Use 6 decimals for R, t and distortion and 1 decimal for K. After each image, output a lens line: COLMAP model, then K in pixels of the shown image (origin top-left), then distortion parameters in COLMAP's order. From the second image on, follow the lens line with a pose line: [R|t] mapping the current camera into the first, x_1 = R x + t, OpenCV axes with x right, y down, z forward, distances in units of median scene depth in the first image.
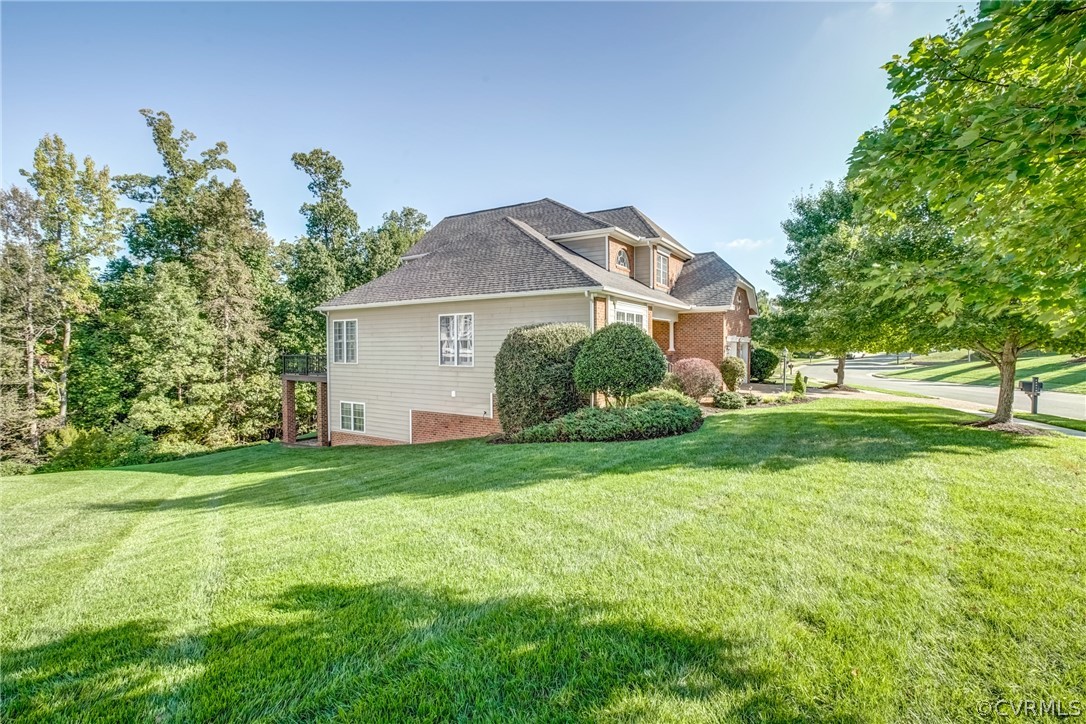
lens RADIAL K [[491.7, 0, 543.0], [0, 491.7, 362.0], [0, 0, 1]] dist [0.001333, 0.000526]
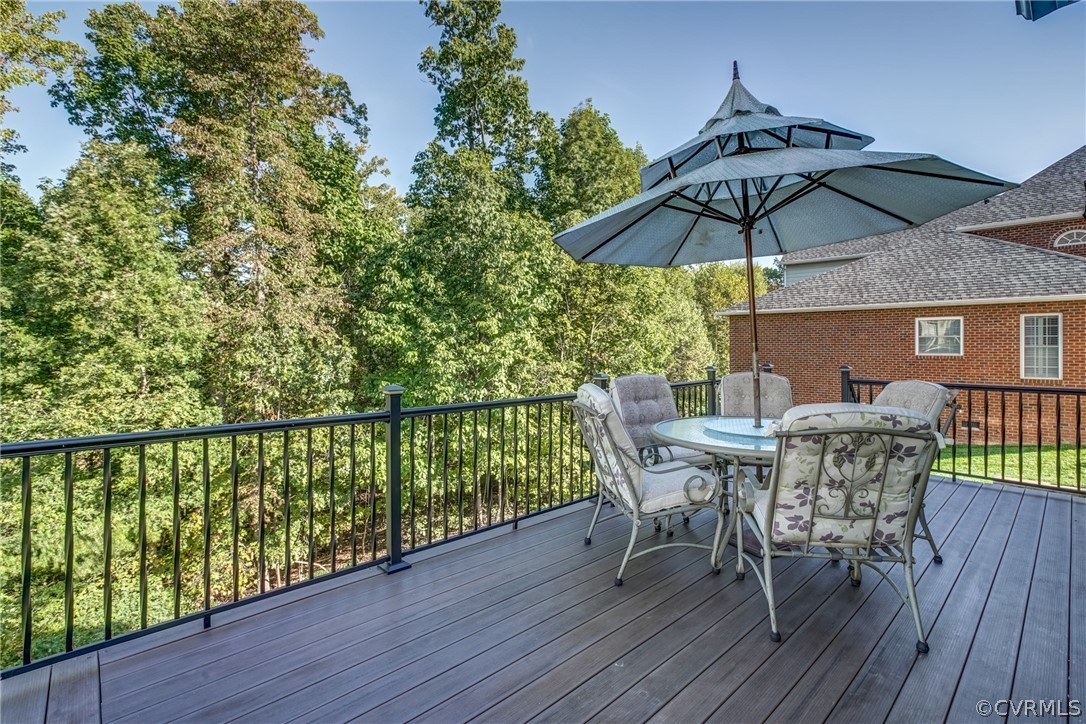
lens RADIAL K [[491.7, 0, 543.0], [0, 491.7, 362.0], [0, 0, 1]] dist [0.001333, 0.000526]
pose [[0.962360, 0.004428, -0.271742, -0.266168], [-0.002697, 0.999974, 0.006742, -0.018711], [0.271764, -0.005756, 0.962347, 0.621997]]
